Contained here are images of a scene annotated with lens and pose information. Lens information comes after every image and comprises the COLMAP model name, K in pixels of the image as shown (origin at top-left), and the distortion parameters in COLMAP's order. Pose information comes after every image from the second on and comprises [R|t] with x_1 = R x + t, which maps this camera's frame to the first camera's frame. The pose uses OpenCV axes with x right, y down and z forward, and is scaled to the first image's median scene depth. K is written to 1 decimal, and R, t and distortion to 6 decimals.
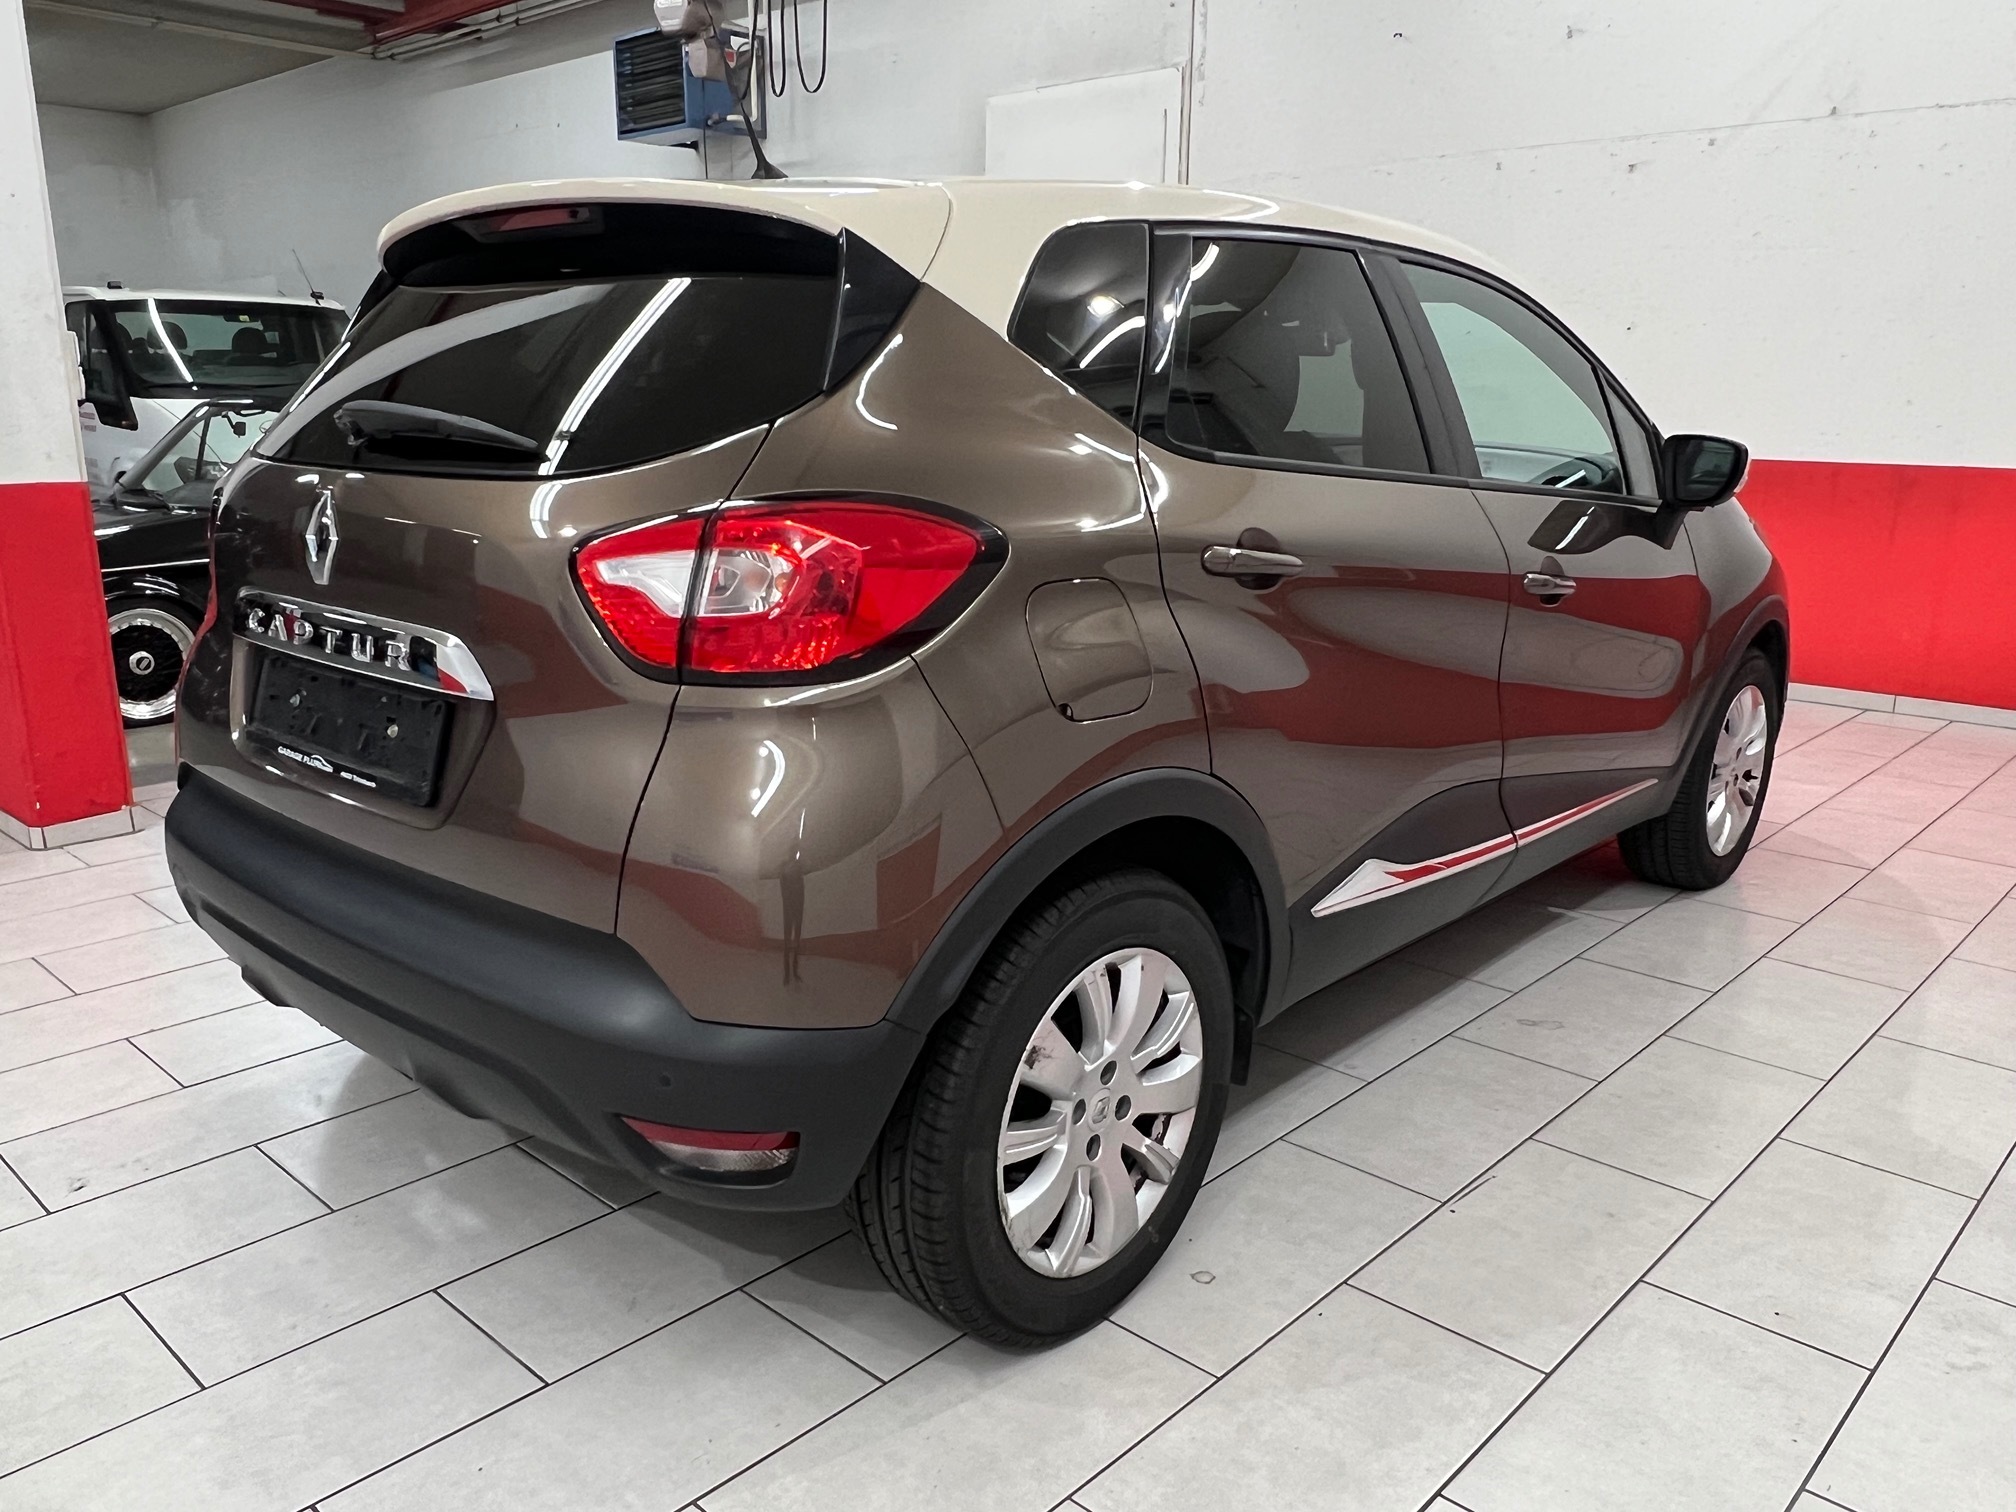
lens RADIAL K [[1526.0, 0, 991.9], [0, 1526.0, 781.0], [0, 0, 1]] dist [-0.001751, -0.001320]
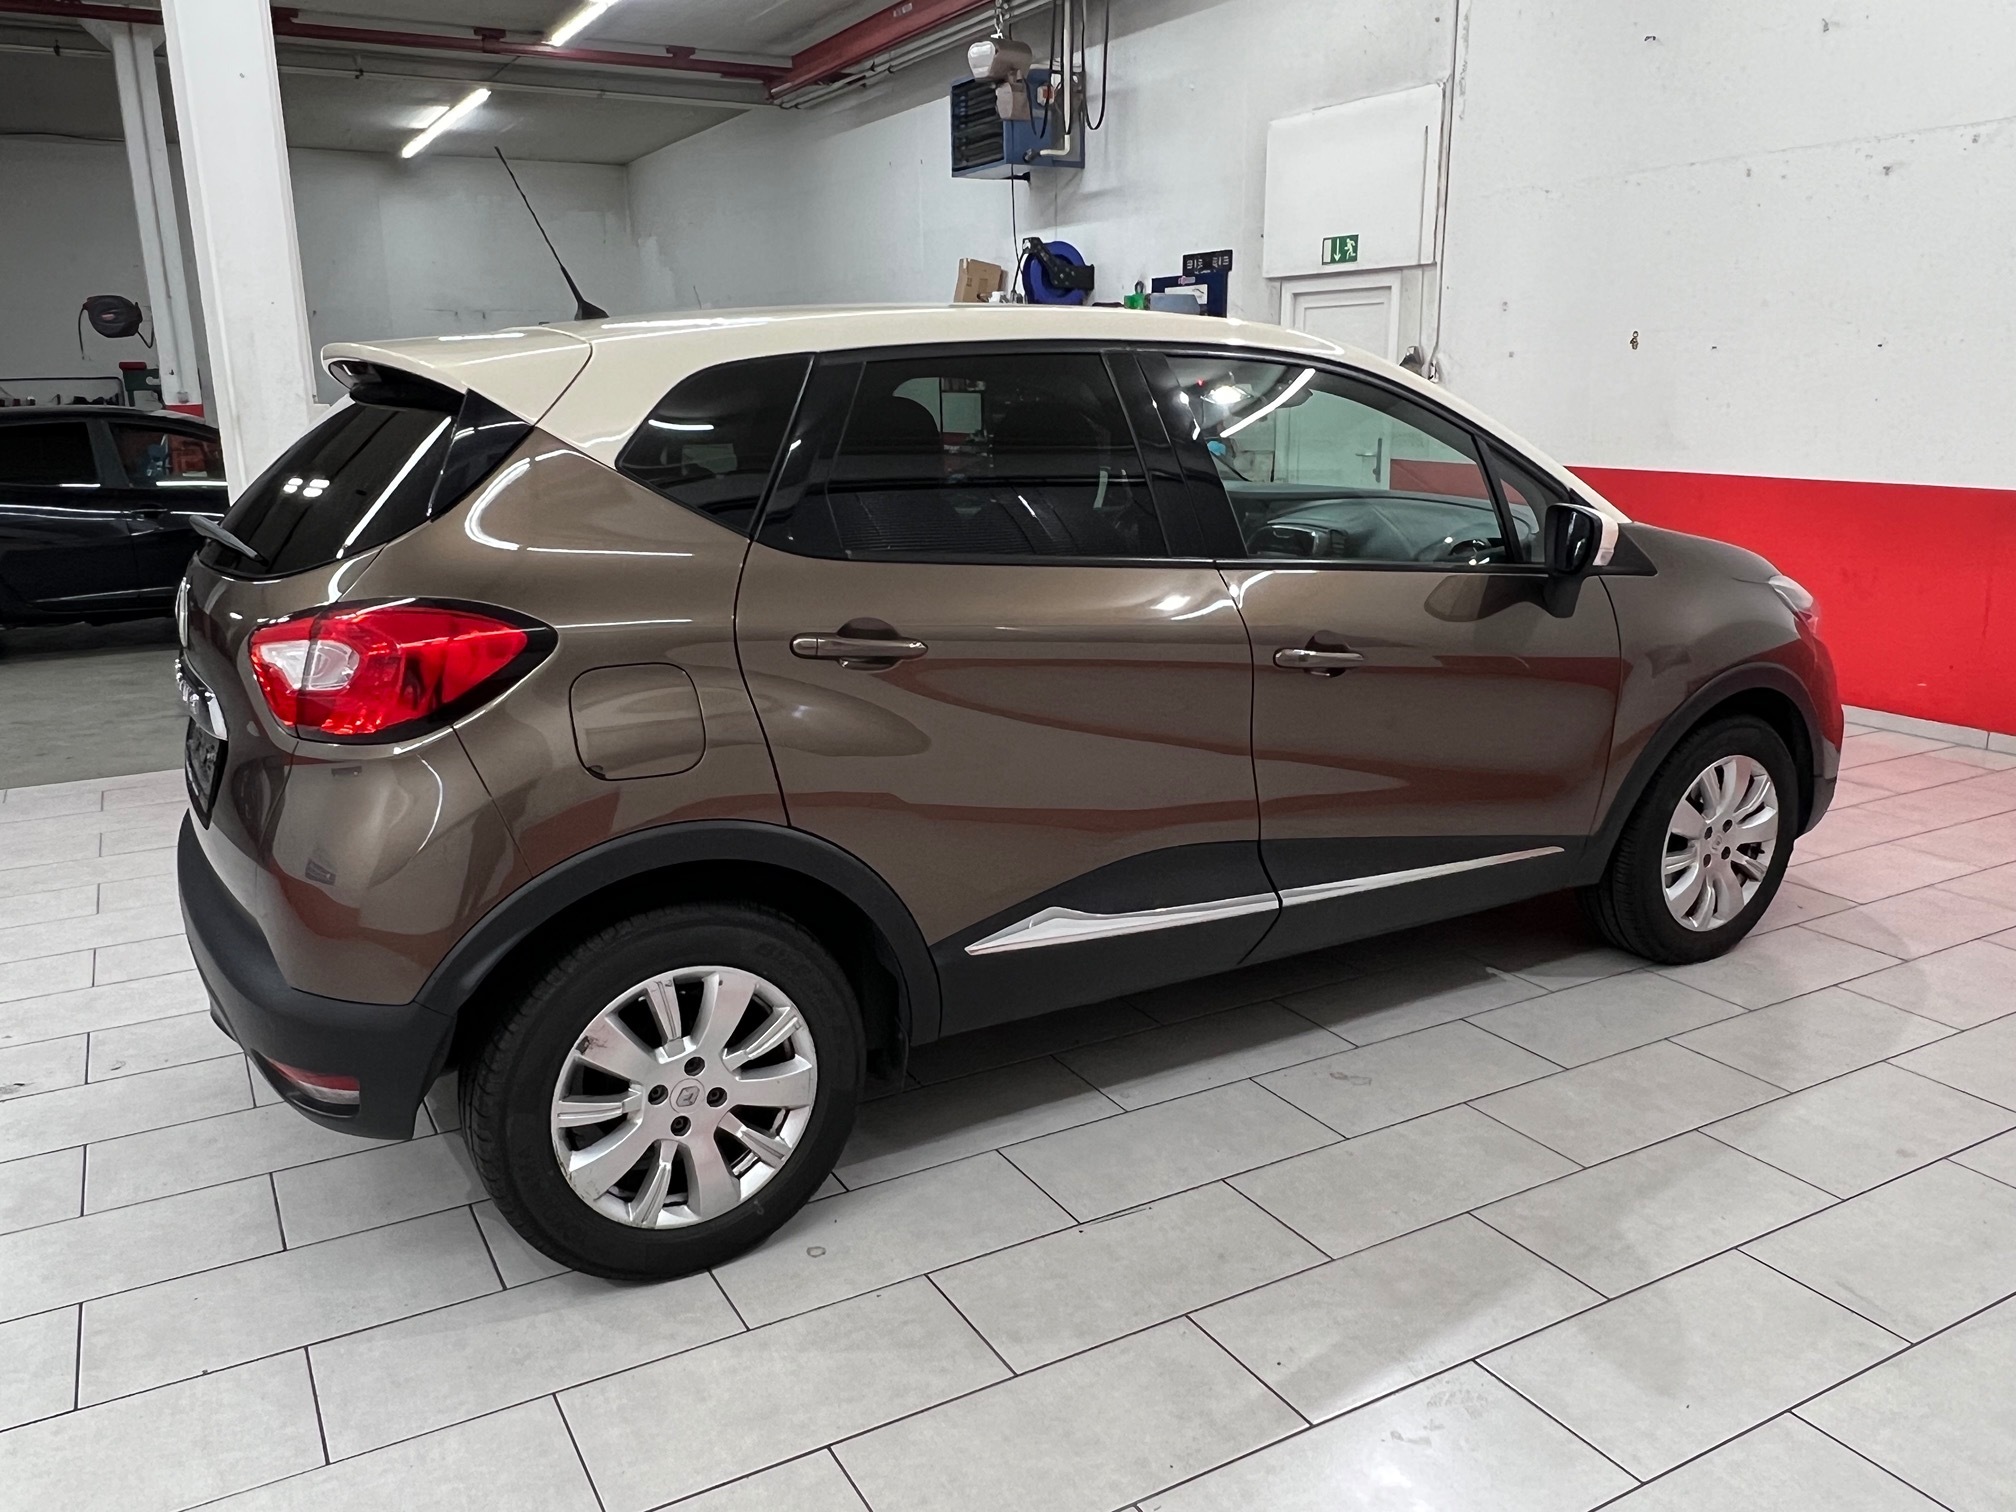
lens RADIAL K [[1525.6, 0, 997.0], [0, 1525.6, 774.4], [0, 0, 1]] dist [-0.001503, -0.000888]
pose [[0.953293, 0.057611, -0.296501, 0.394839], [-0.056677, 0.998323, 0.011751, -0.041592], [0.296681, 0.005603, 0.954960, -0.053070]]
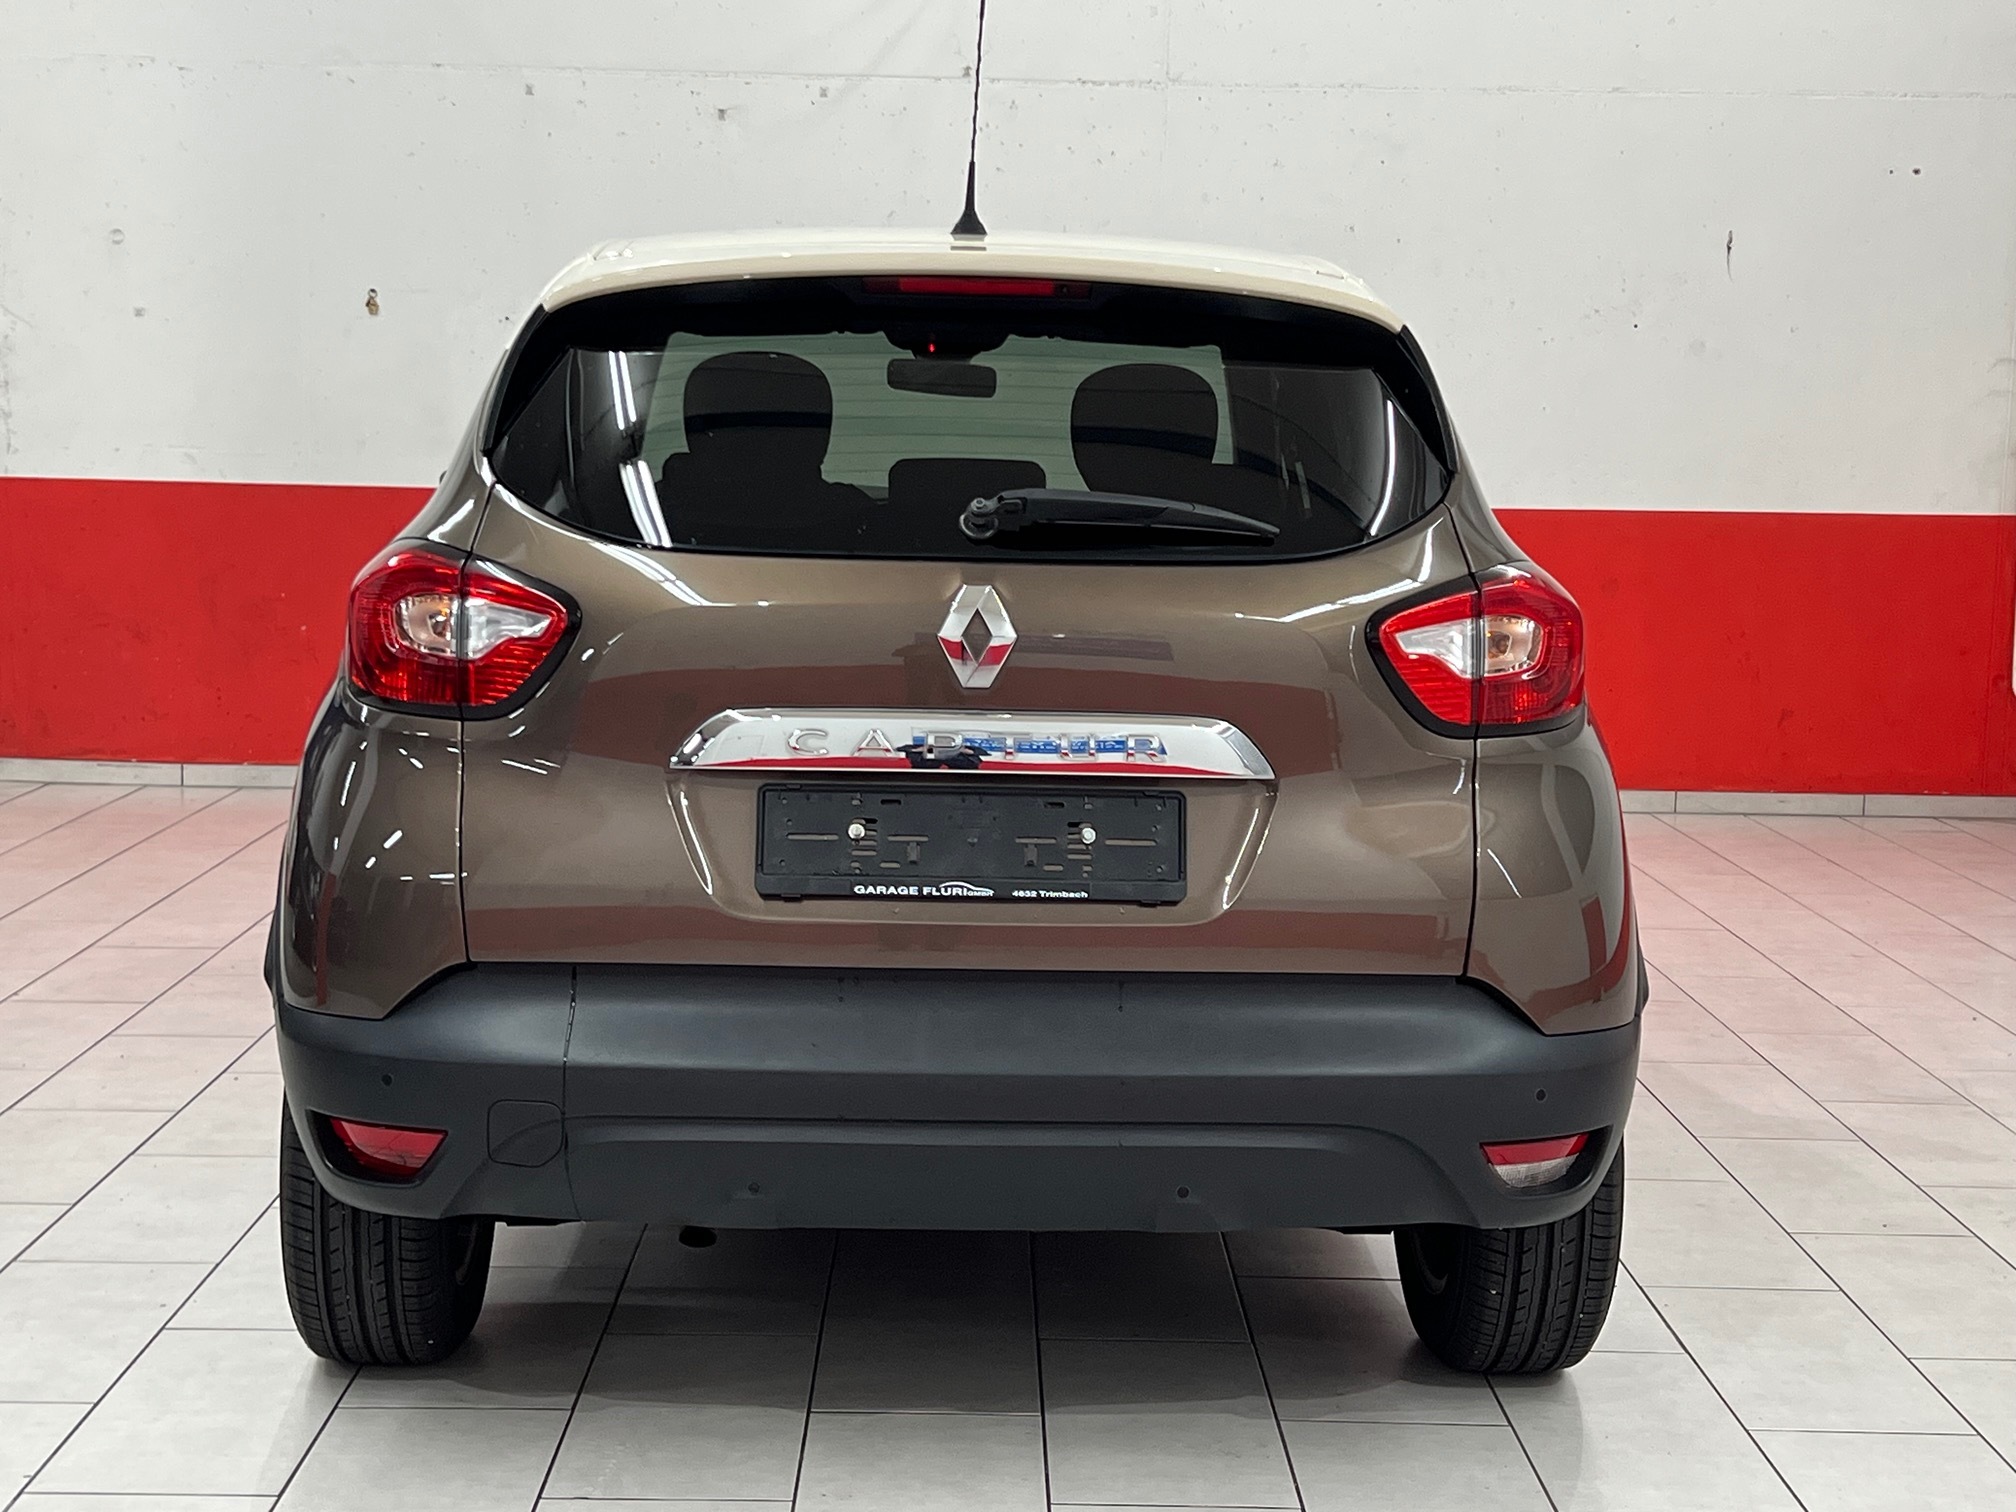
lens RADIAL K [[2915.7, 0, 1008.0], [0, 2915.7, 756.0], [0, 0, 1]] dist [0.144511, -0.332033]
pose [[0.718435, -0.081759, 0.690772, -0.955742], [0.161483, 0.985541, -0.051302, 0.001437], [-0.676590, 0.148405, 0.721250, -0.146919]]
